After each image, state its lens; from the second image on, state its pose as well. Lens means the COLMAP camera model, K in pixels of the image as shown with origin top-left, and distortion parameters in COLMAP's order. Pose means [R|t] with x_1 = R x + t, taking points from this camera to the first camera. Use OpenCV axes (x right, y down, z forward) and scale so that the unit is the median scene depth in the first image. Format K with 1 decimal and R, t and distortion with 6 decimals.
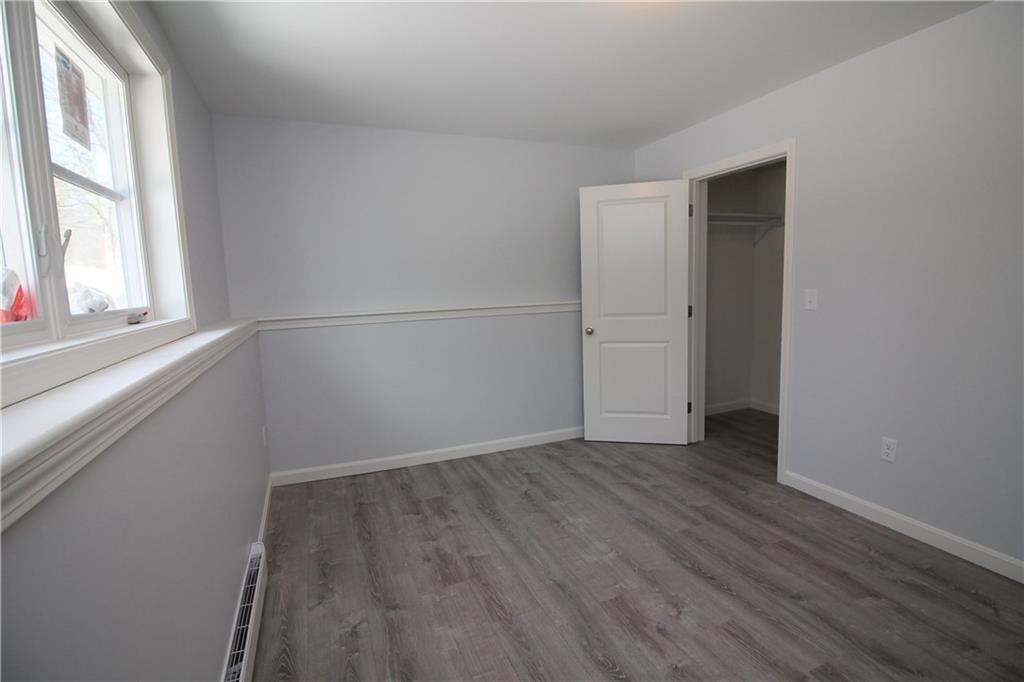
lens RADIAL K [[488.4, 0, 512.0], [0, 488.4, 341.0], [0, 0, 1]] dist [-0.000808, -0.000050]
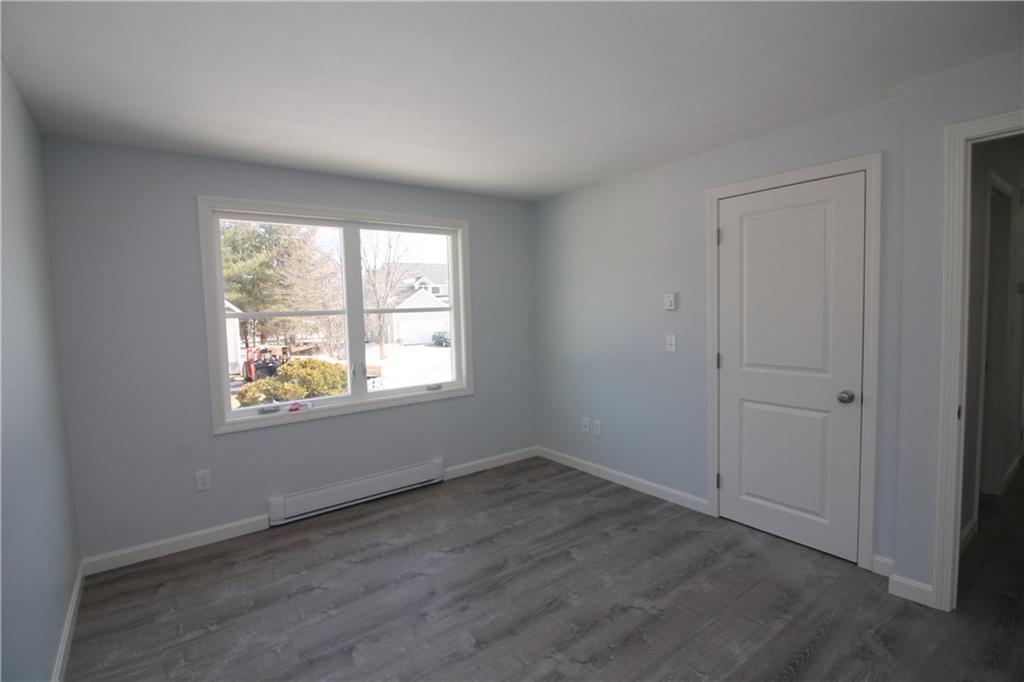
lens RADIAL K [[488.4, 0, 512.0], [0, 488.4, 341.0], [0, 0, 1]] dist [-0.000808, -0.000050]
pose [[0.905034, 0.040176, -0.423438, 0.204621], [-0.058724, 0.997798, -0.030843, -0.049800], [0.421266, 0.052780, 0.905400, 0.192266]]
